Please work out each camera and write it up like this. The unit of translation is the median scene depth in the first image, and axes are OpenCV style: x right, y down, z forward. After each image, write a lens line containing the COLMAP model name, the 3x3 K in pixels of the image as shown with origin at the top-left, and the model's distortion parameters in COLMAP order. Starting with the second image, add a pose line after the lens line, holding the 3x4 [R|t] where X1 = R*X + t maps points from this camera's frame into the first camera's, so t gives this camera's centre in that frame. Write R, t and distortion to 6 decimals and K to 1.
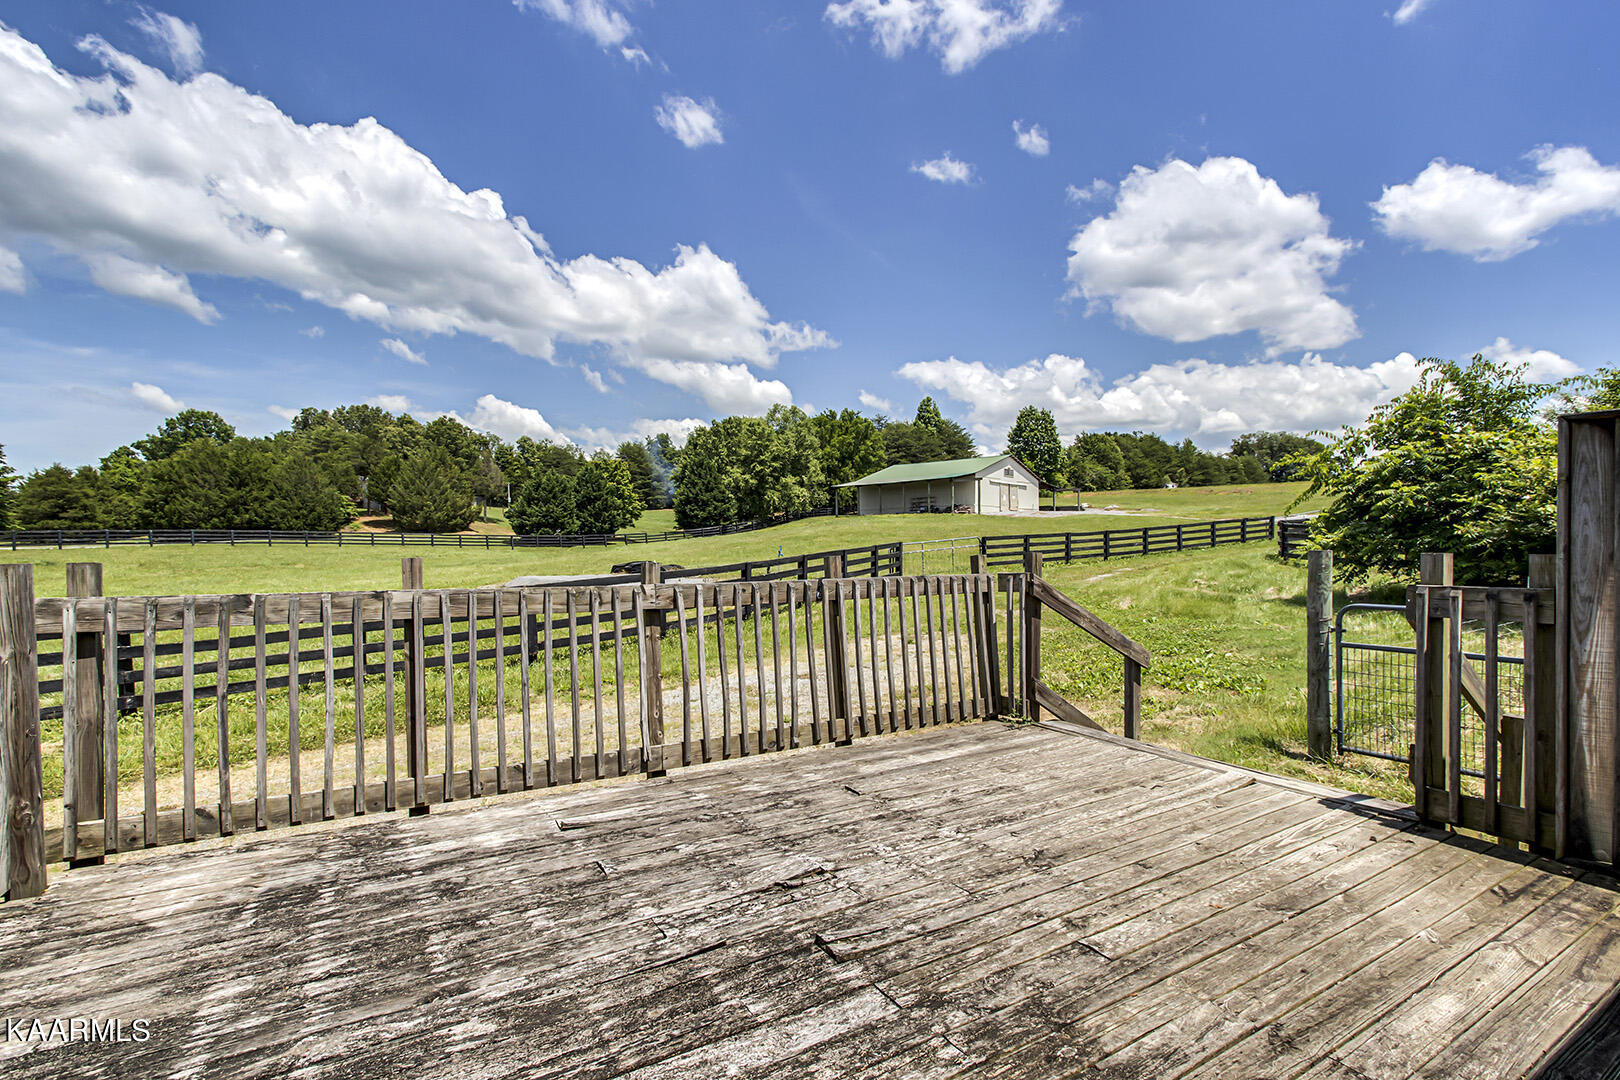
lens RADIAL K [[782.0, 0, 809.2], [0, 782.0, 548.4], [0, 0, 1]] dist [0.001373, 0.000364]
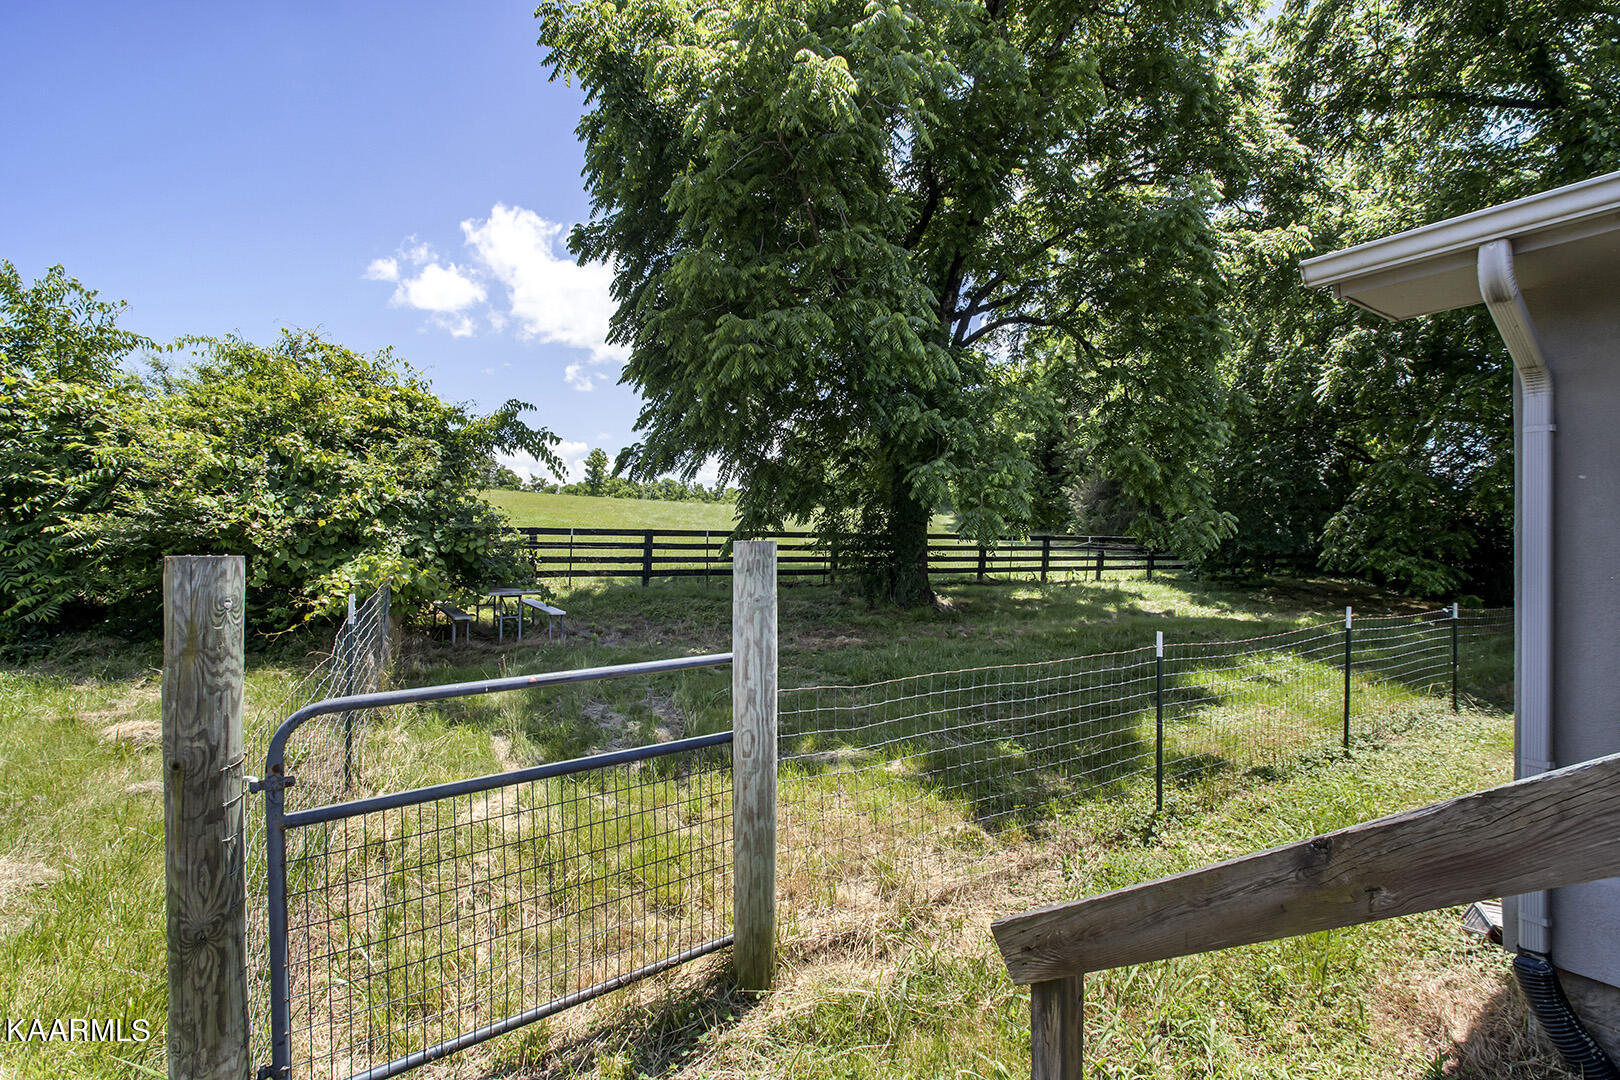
lens RADIAL K [[748.0, 0, 810.2], [0, 748.0, 557.2], [0, 0, 1]] dist [-0.000837, 0.000175]
pose [[-0.077803, -0.002535, 0.996966, 0.189125], [0.007752, 0.999965, 0.003148, 0.003248], [-0.996939, 0.007974, -0.077781, 0.453338]]
